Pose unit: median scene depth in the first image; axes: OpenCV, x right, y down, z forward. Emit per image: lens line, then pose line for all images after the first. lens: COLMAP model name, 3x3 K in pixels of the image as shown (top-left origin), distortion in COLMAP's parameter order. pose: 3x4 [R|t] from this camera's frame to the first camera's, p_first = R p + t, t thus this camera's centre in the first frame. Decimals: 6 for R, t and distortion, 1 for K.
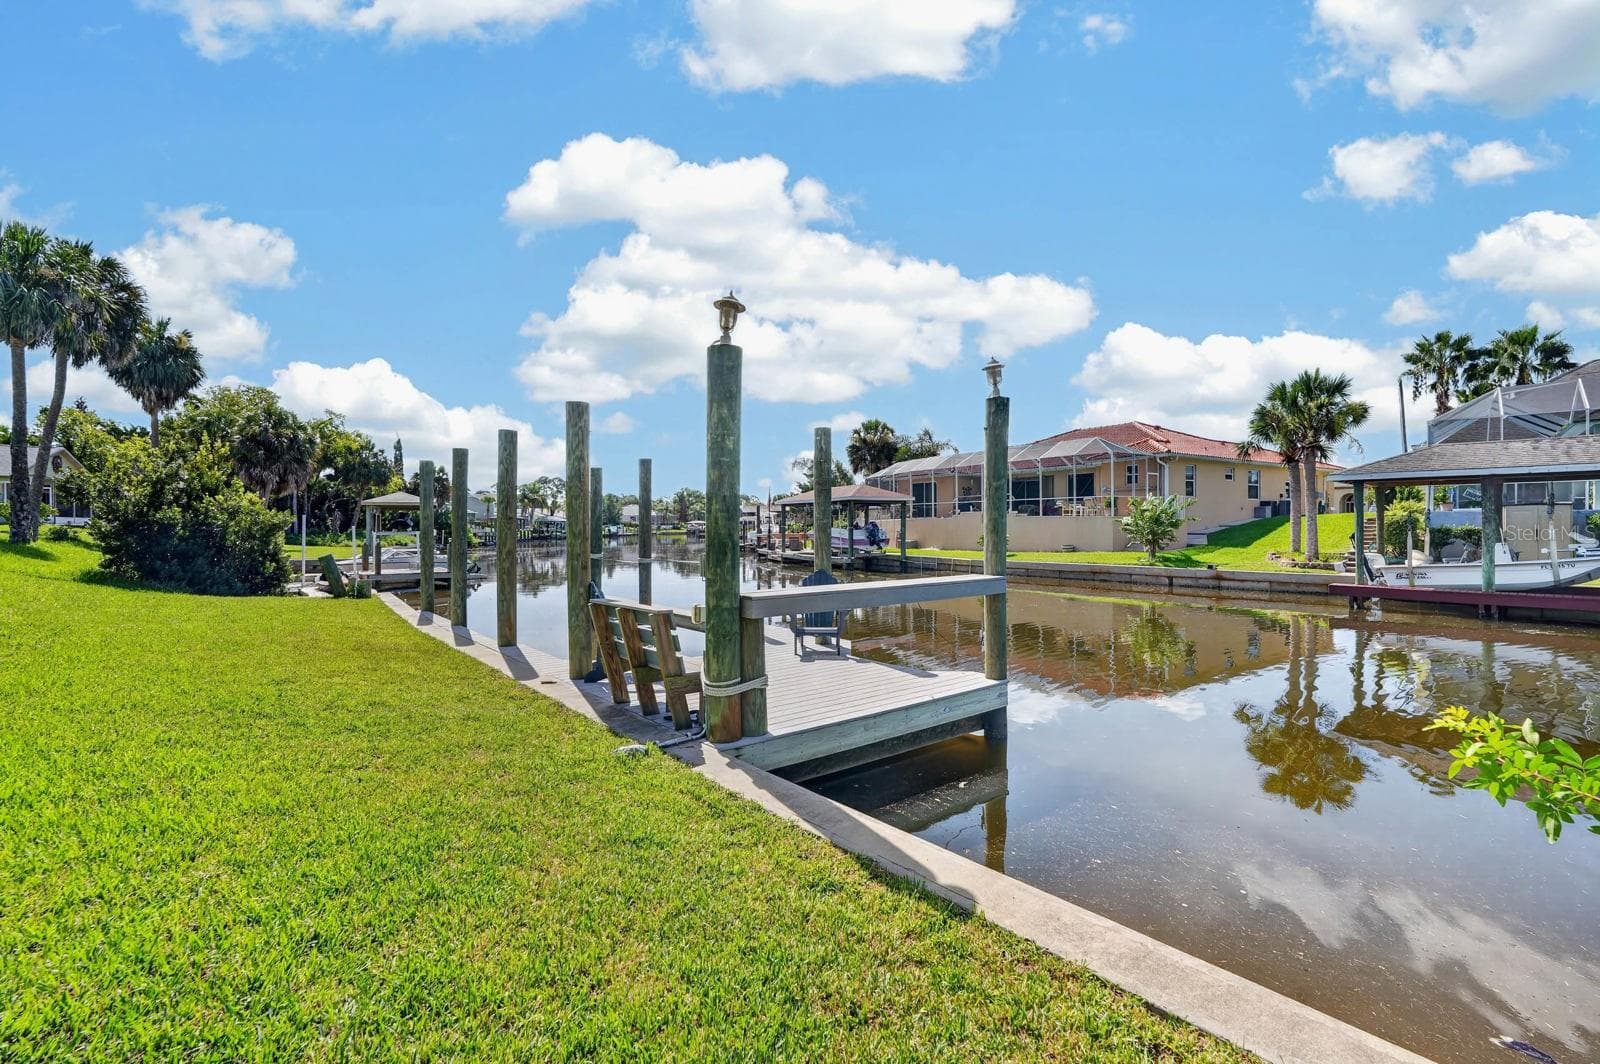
lens RADIAL K [[722.2, 0, 798.3], [0, 722.2, 525.6], [0, 0, 1]] dist [-0.000144, -0.000015]
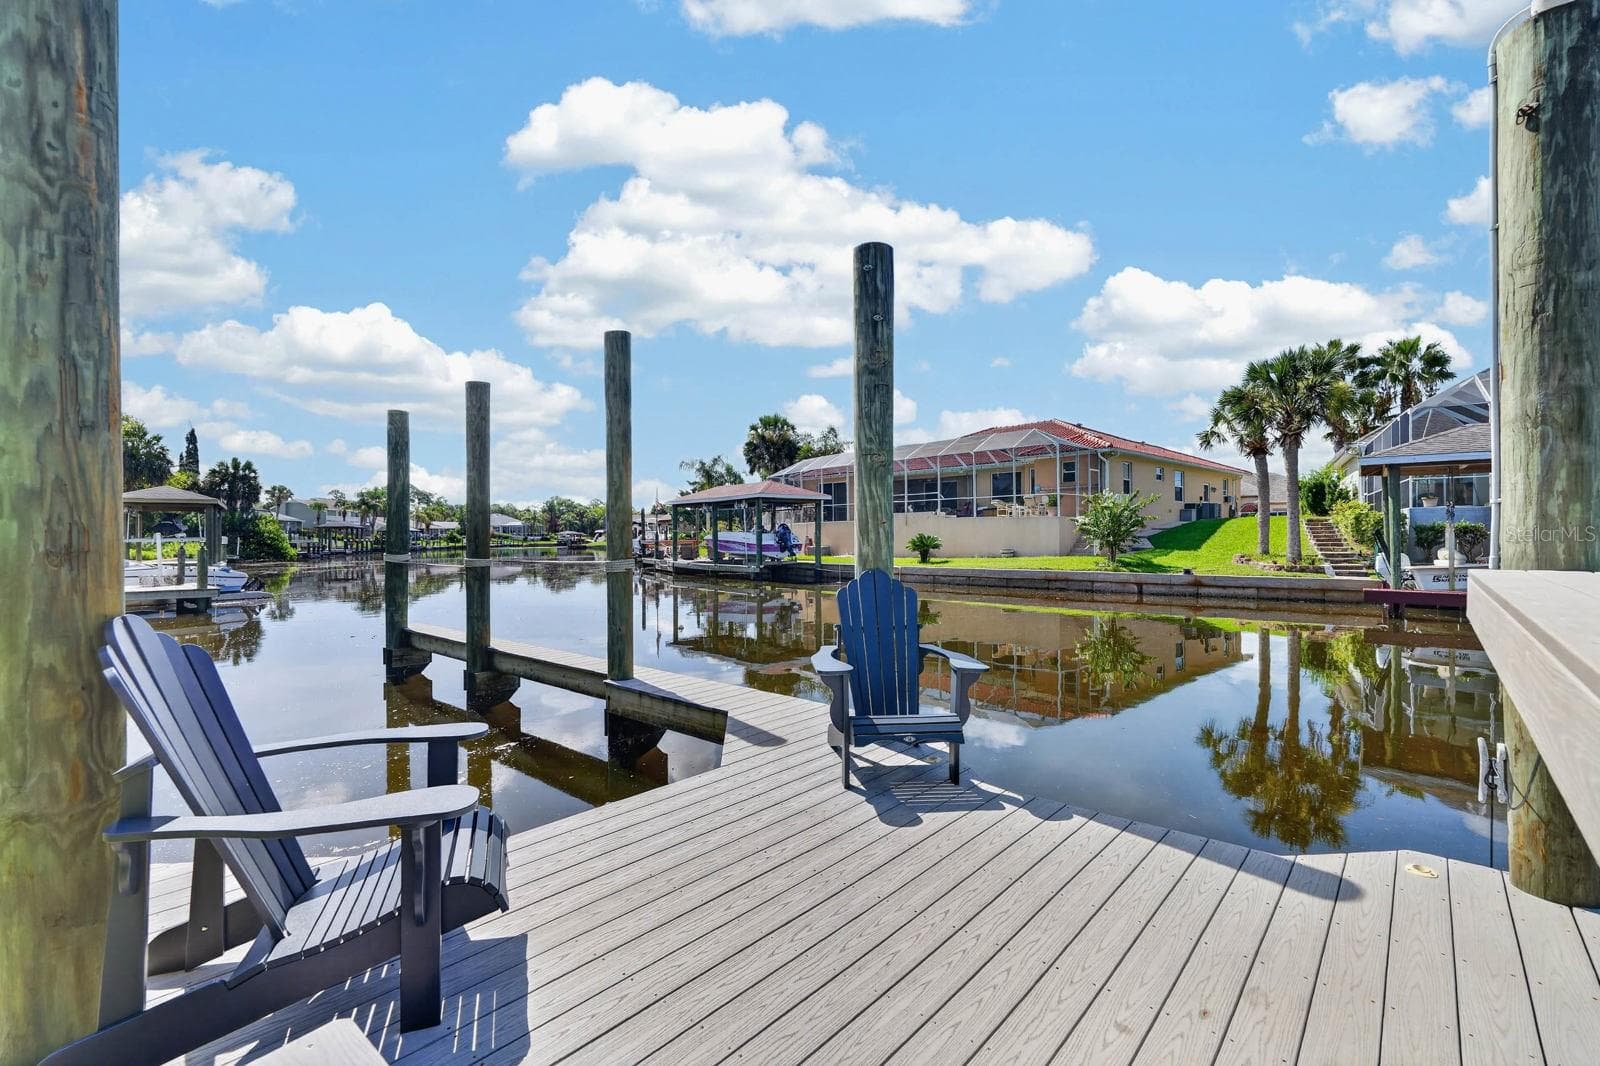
lens RADIAL K [[722.2, 0, 801.0], [0, 722.2, 538.0], [0, 0, 1]] dist [-0.000144, -0.000015]
pose [[0.985303, -0.000968, 0.170812, -0.021827], [0.001038, 0.999999, -0.000323, 0.011509], [-0.170811, 0.000495, 0.985304, 0.155033]]
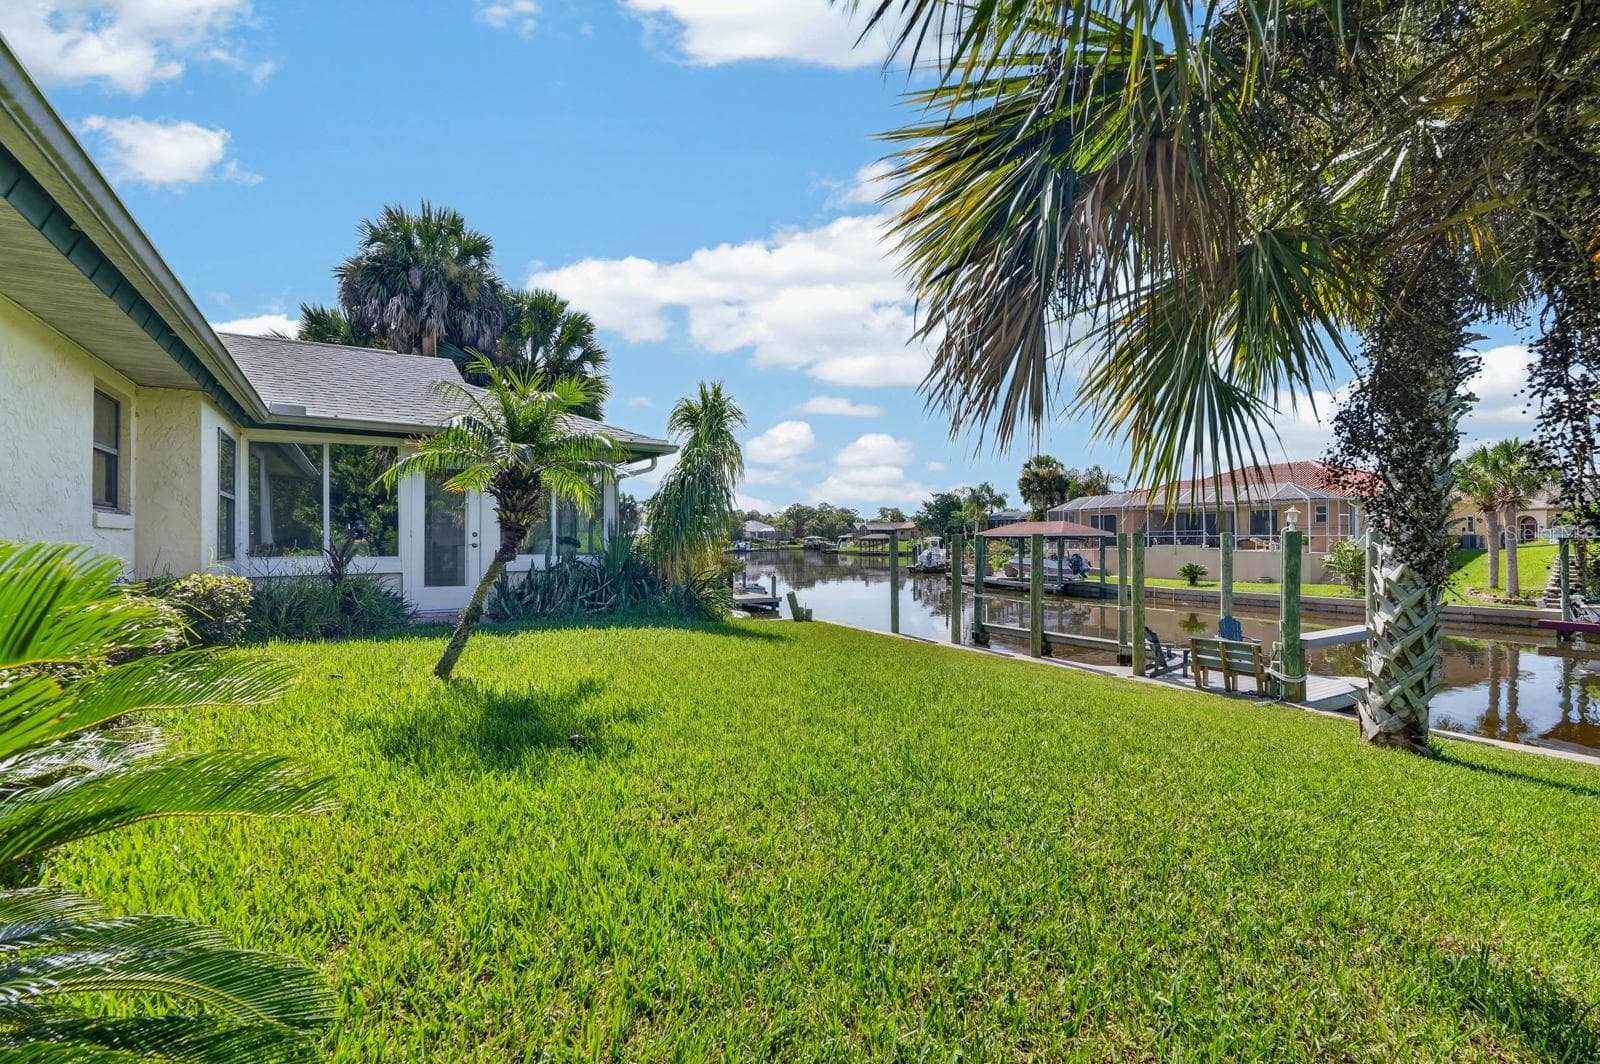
lens RADIAL K [[722.2, 0, 788.8], [0, 722.2, 525.6], [0, 0, 1]] dist [-0.000144, -0.000015]
pose [[0.991069, 0.000068, -0.133348, -0.198448], [-0.002228, 0.999869, -0.016053, -0.030612], [0.133329, 0.016206, 0.990939, -0.214538]]
